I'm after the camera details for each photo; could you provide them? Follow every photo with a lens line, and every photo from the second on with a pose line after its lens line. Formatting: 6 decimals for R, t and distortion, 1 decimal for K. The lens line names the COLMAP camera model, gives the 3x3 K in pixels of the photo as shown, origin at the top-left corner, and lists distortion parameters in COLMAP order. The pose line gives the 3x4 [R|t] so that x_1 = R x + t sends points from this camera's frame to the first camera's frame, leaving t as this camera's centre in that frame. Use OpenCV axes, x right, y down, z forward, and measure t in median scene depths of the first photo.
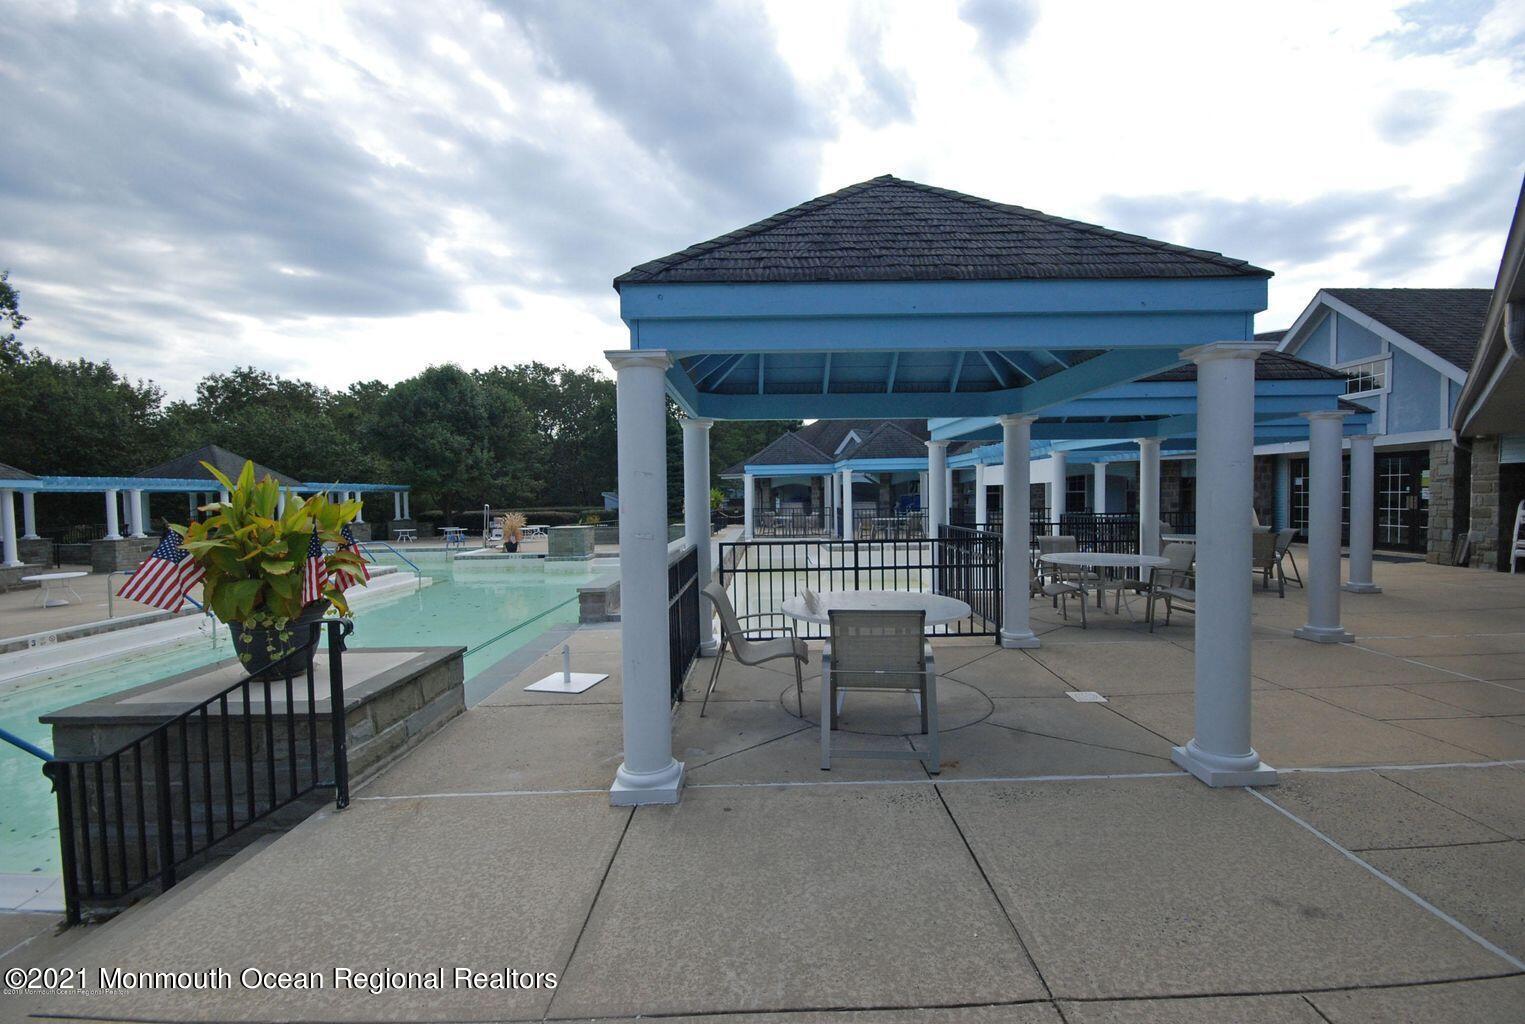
lens RADIAL K [[666.8, 0, 762.5], [0, 666.8, 512.0], [0, 0, 1]] dist [-0.001287, -0.000748]
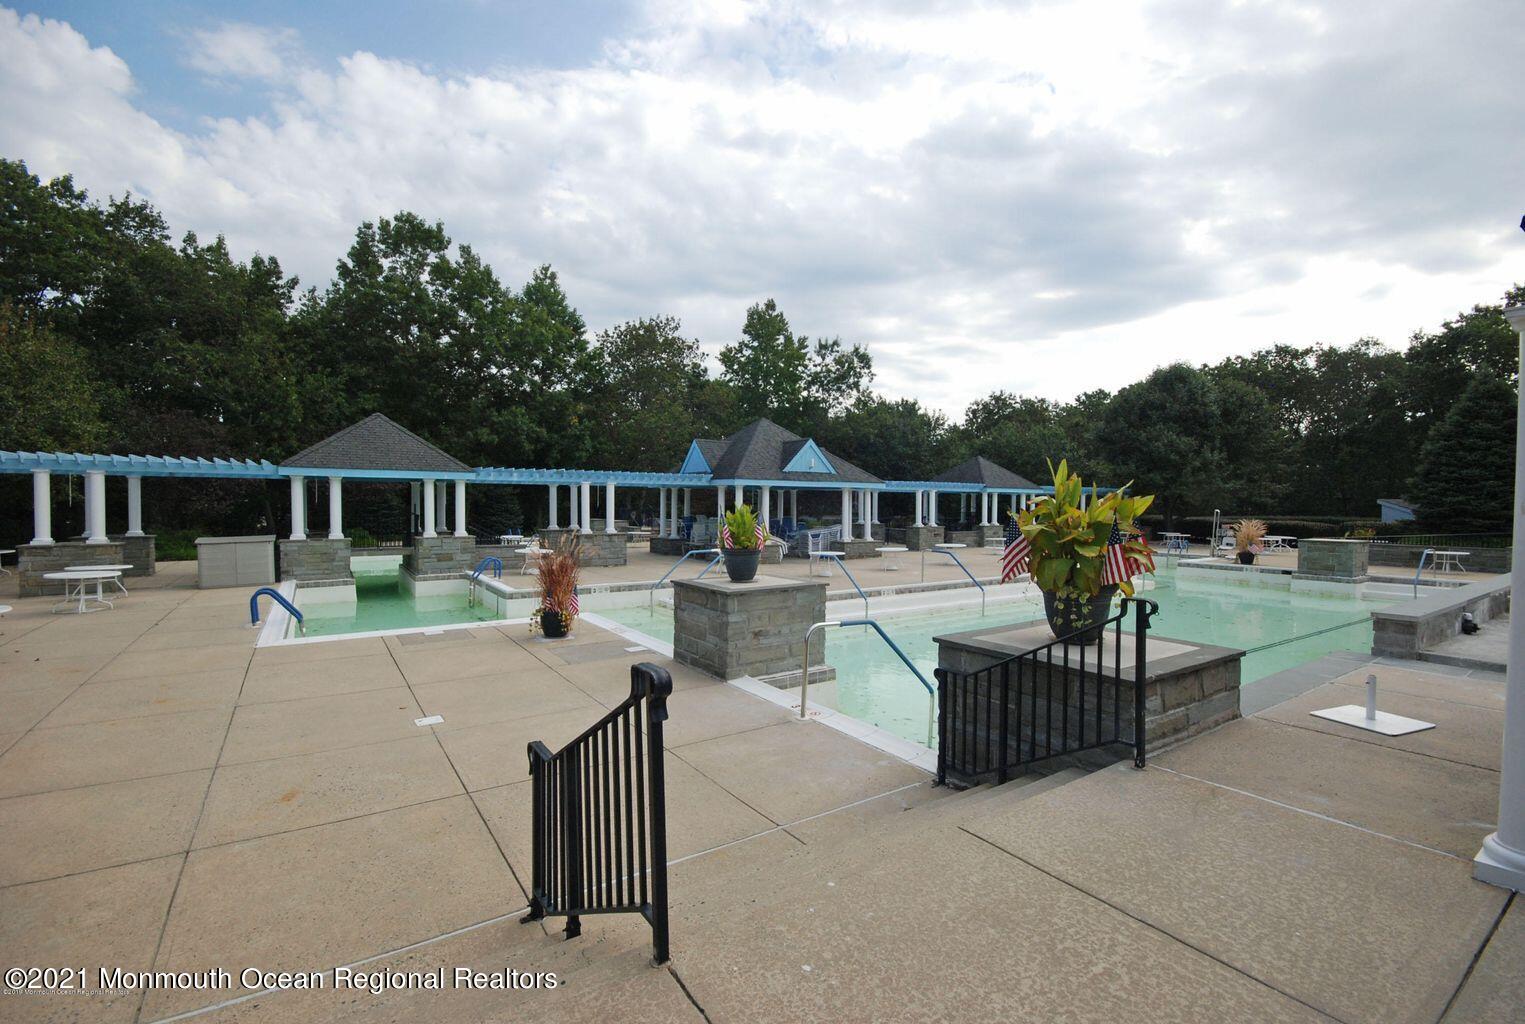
lens RADIAL K [[666.8, 0, 762.5], [0, 666.8, 512.0], [0, 0, 1]] dist [-0.001287, -0.000748]
pose [[0.571061, 0.030182, -0.820353, -0.056229], [-0.037338, 0.999245, 0.010772, 0.016444], [0.820058, 0.024478, 0.571756, -0.116585]]
